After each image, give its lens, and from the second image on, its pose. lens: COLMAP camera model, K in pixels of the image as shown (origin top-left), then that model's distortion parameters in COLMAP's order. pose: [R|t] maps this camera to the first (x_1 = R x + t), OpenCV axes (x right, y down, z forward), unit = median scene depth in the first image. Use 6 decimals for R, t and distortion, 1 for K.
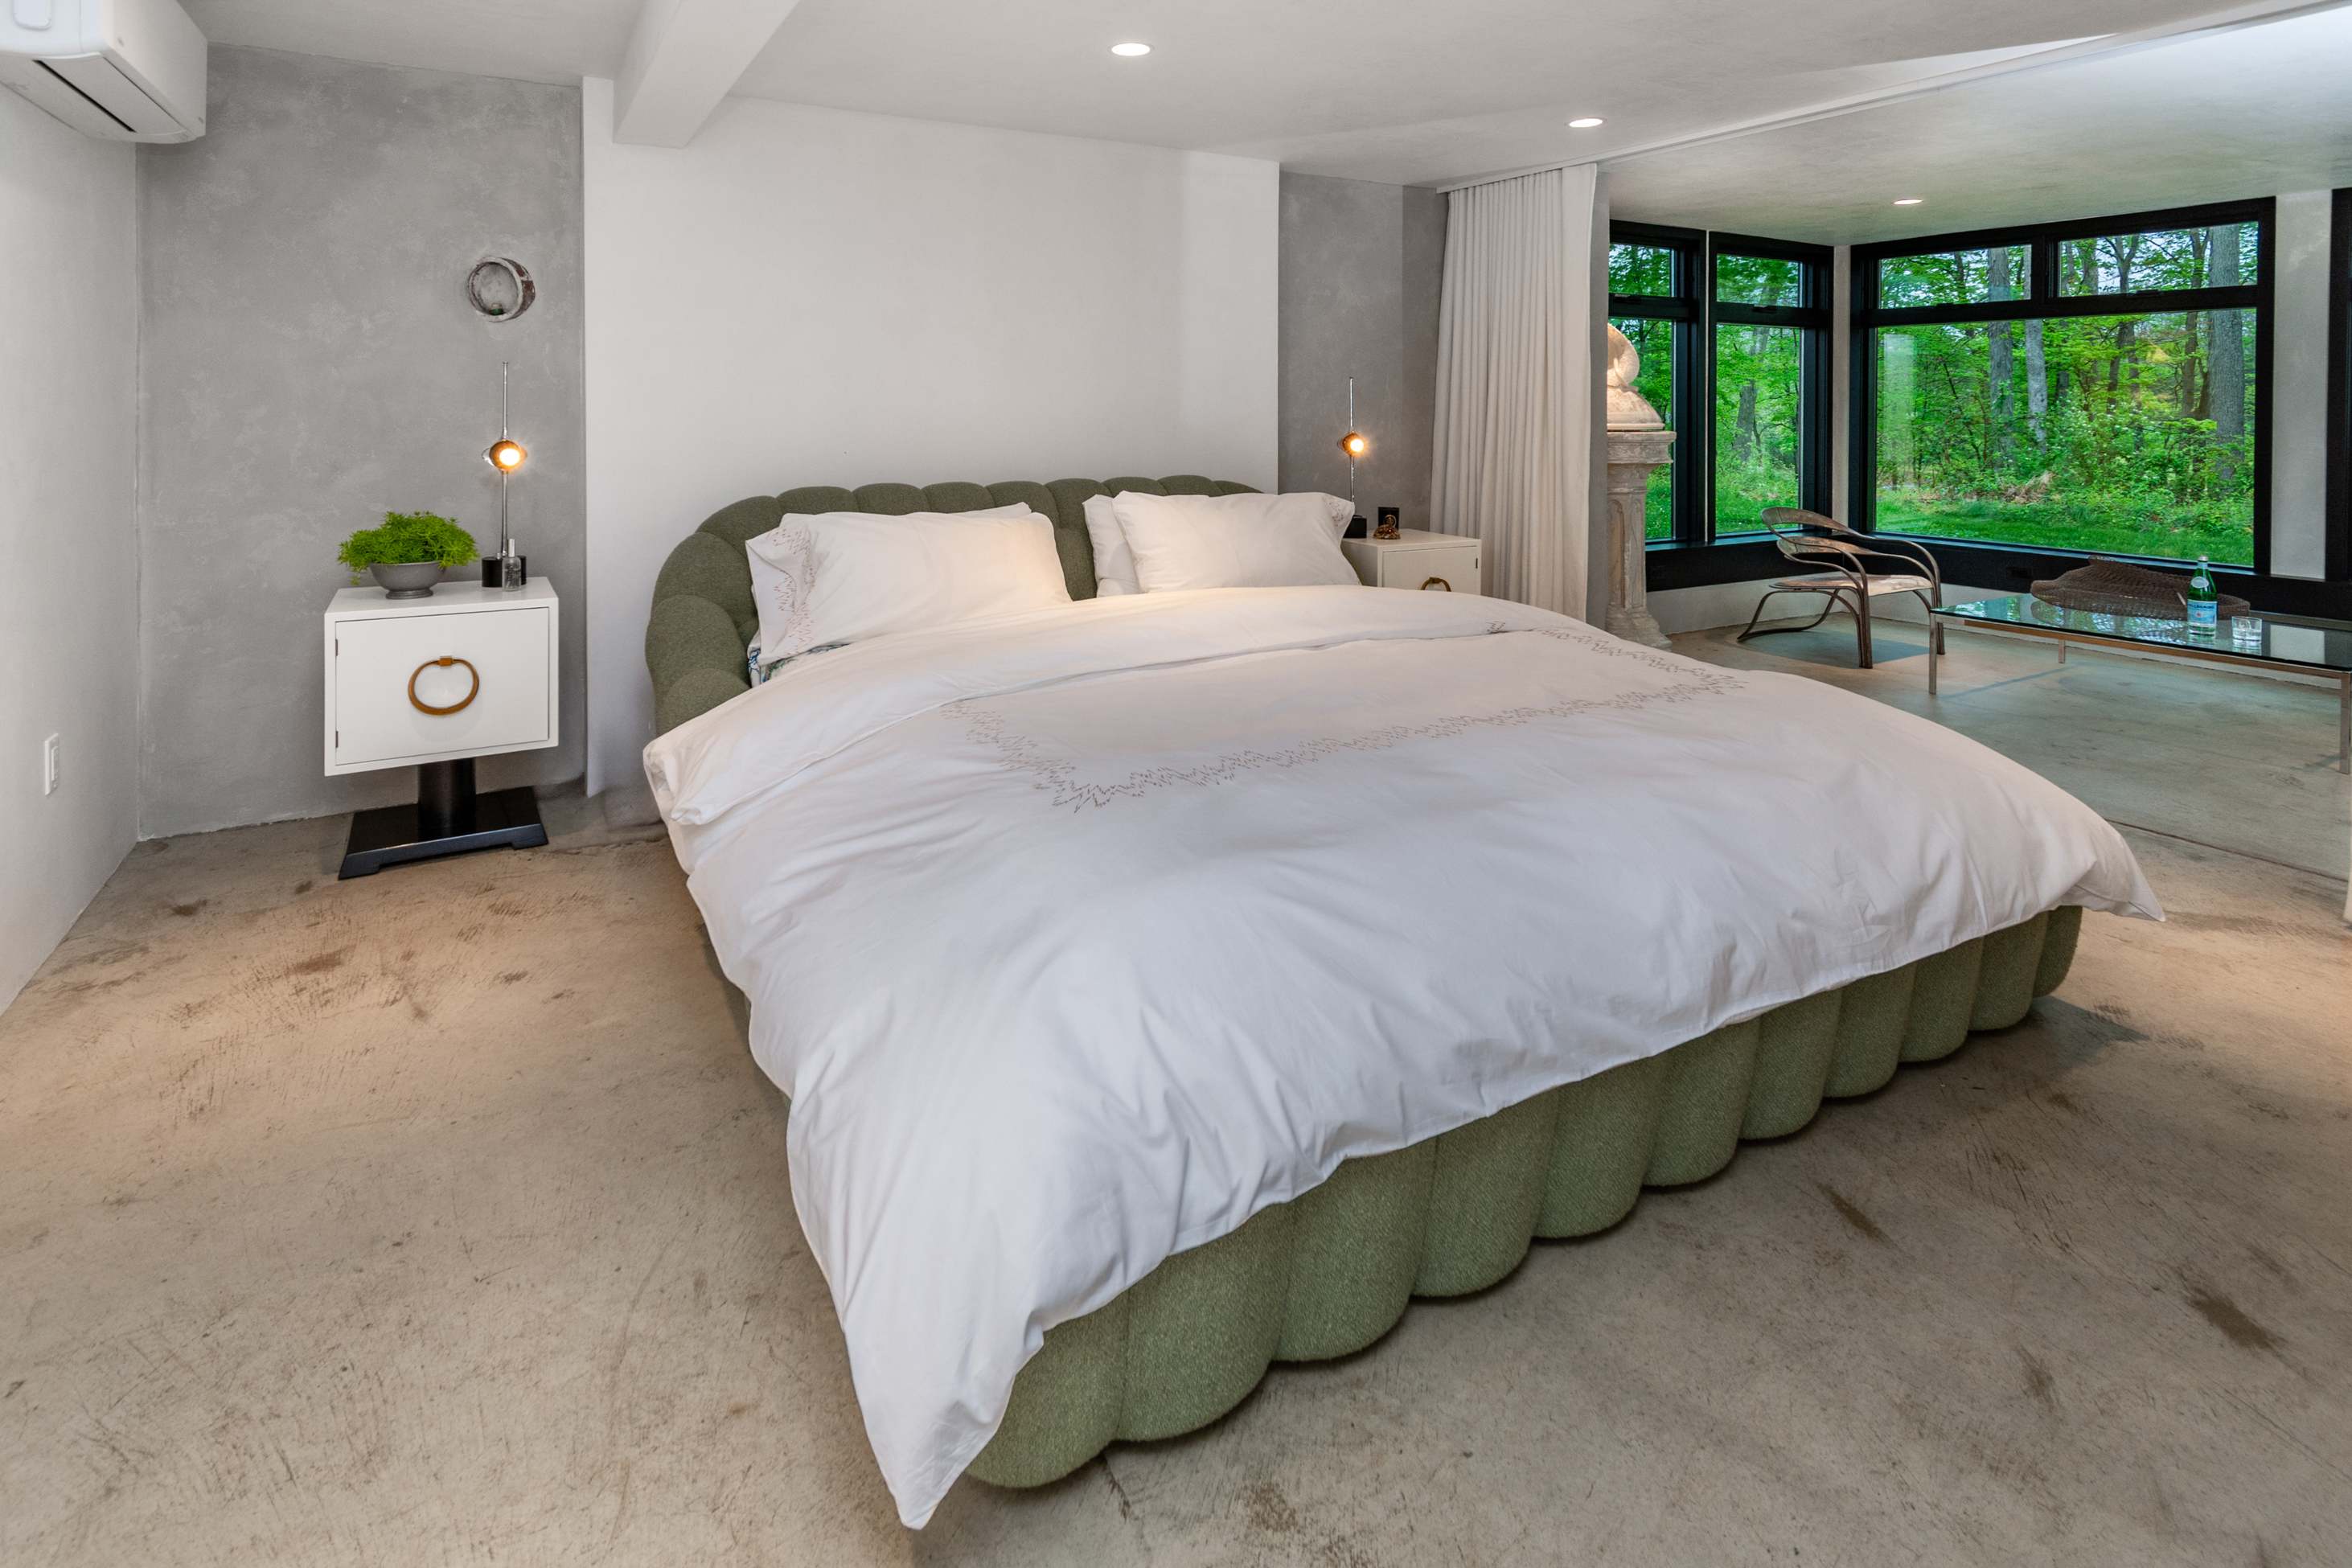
lens RADIAL K [[1175.5, 0, 1172.3], [0, 1175.5, 756.7], [0, 0, 1]] dist [0.003138, -0.001539]
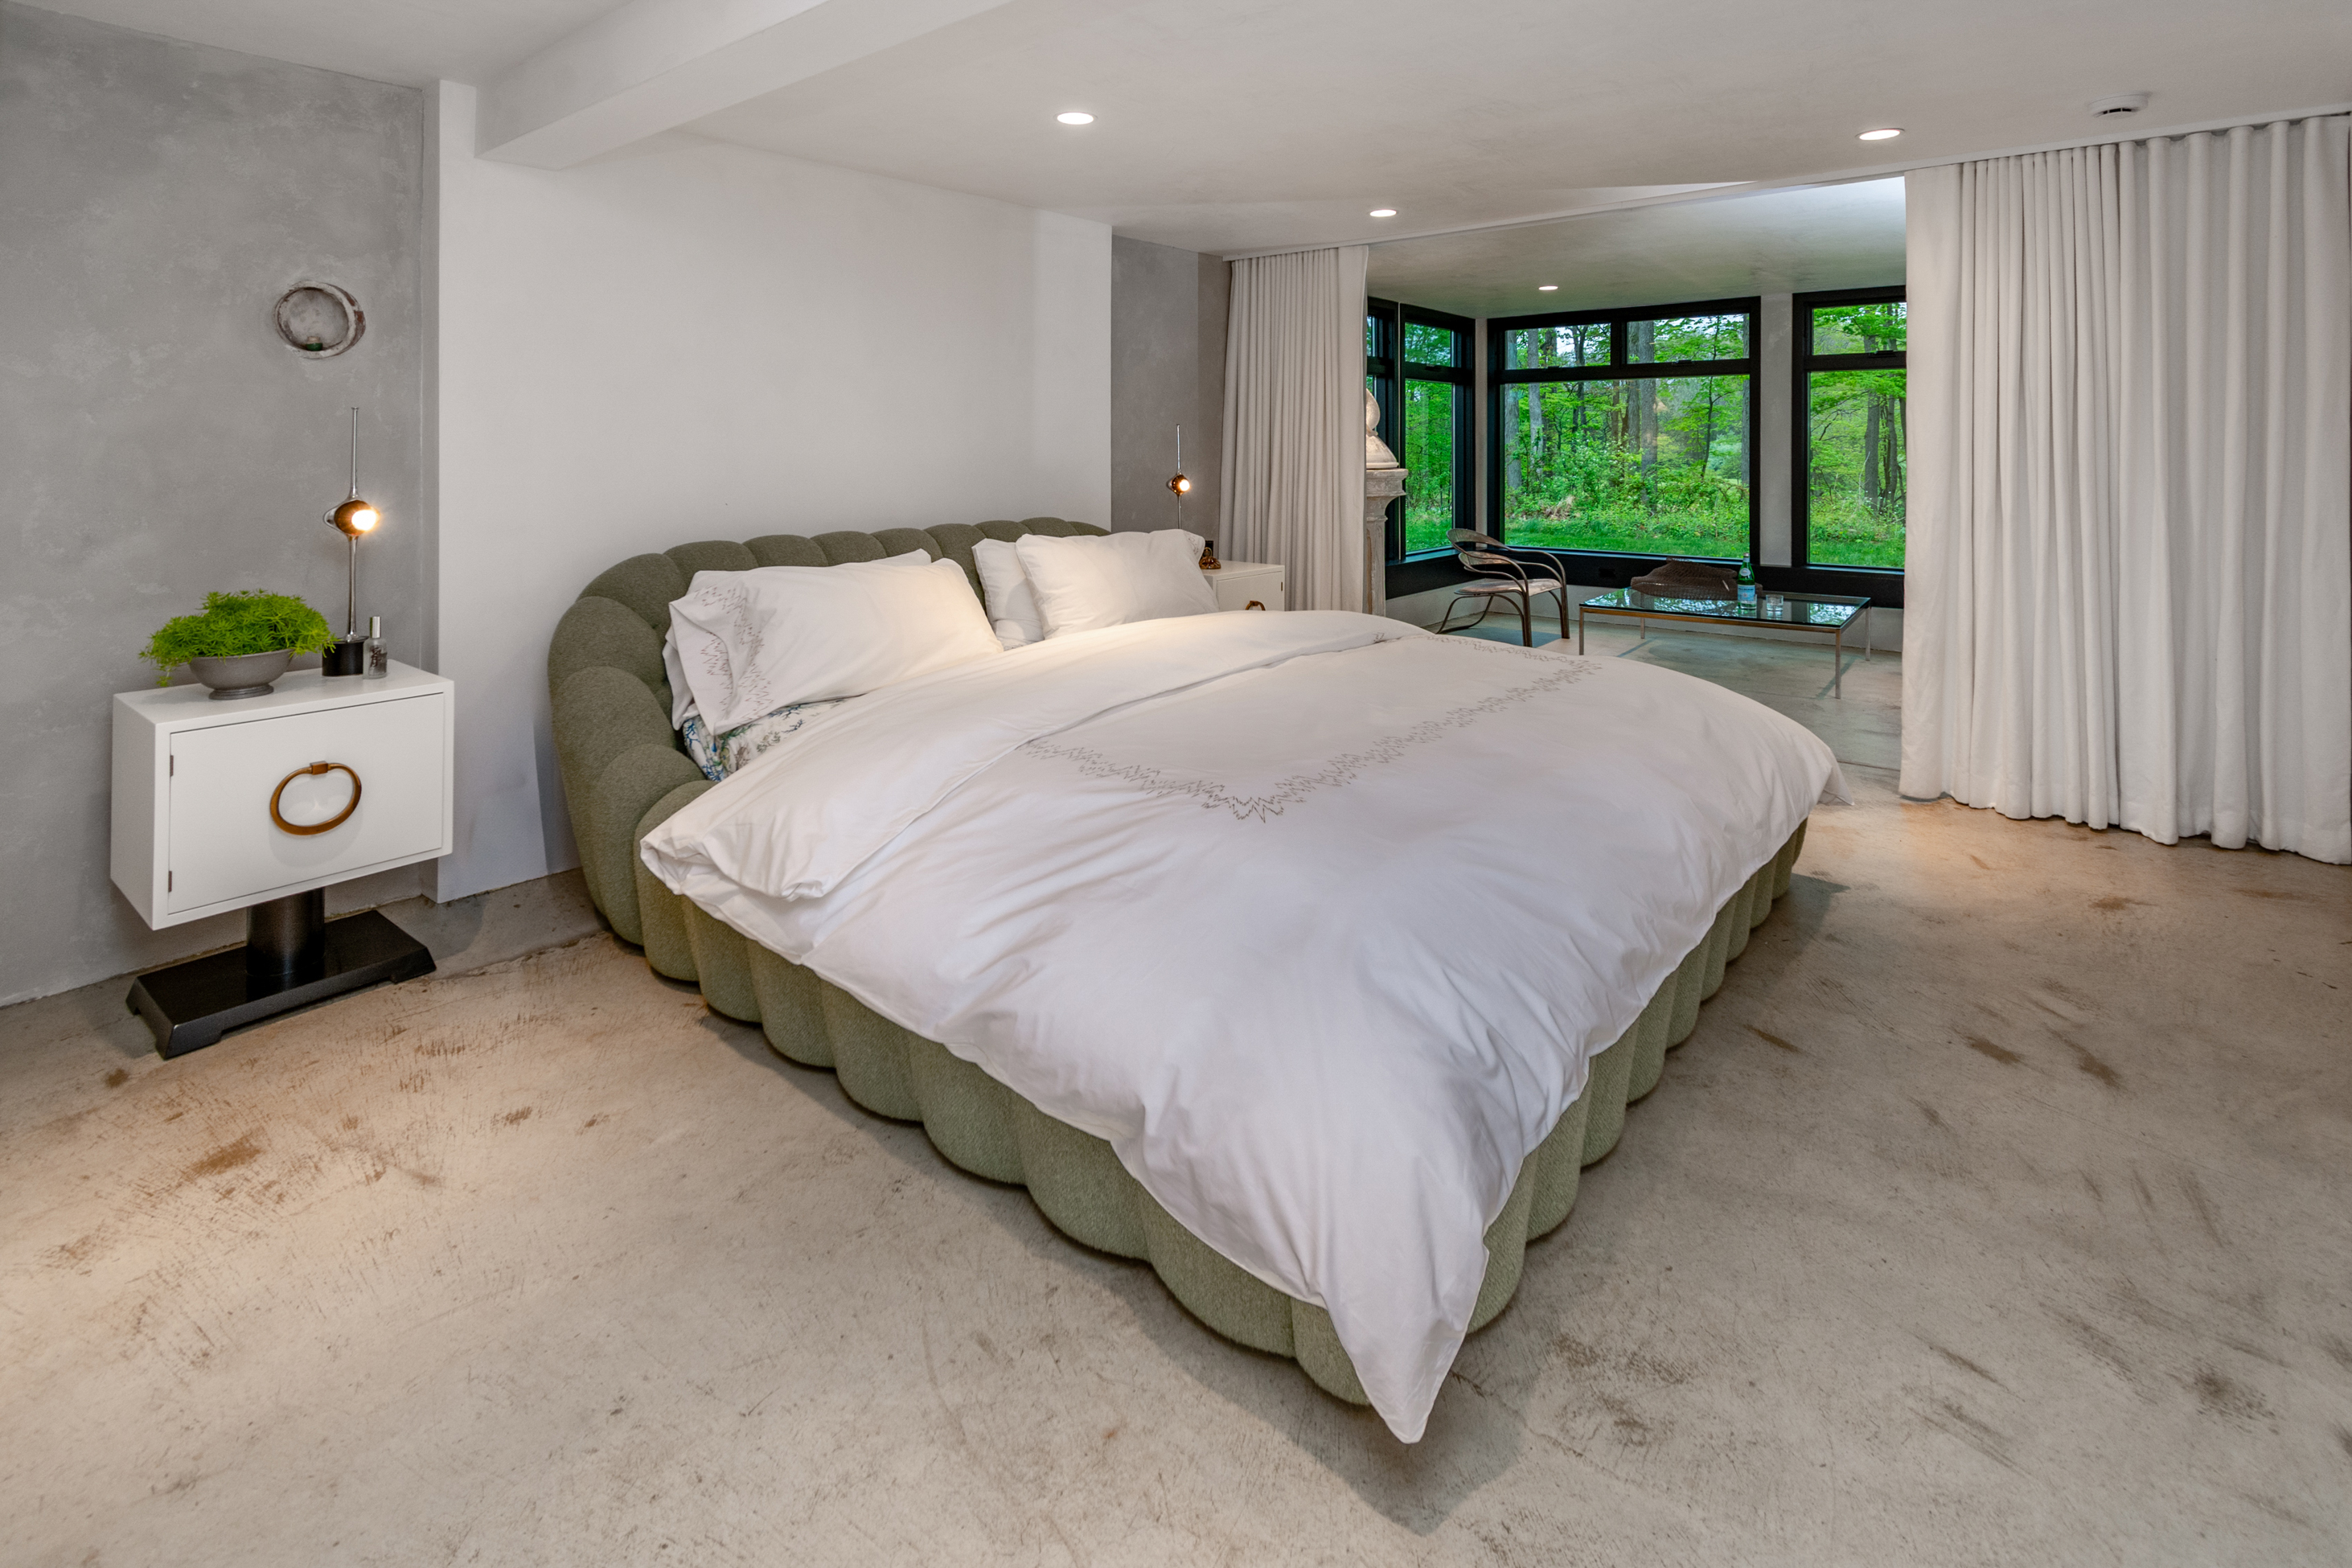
lens RADIAL K [[1117.0, 0, 1250.4], [0, 1117.0, 779.4], [0, 0, 1]] dist [0.001877, -0.000469]
pose [[0.914822, -0.121245, 0.385228, -0.311143], [0.121164, 0.992328, 0.024588, -0.012648], [-0.385253, 0.024182, 0.922494, 0.019720]]
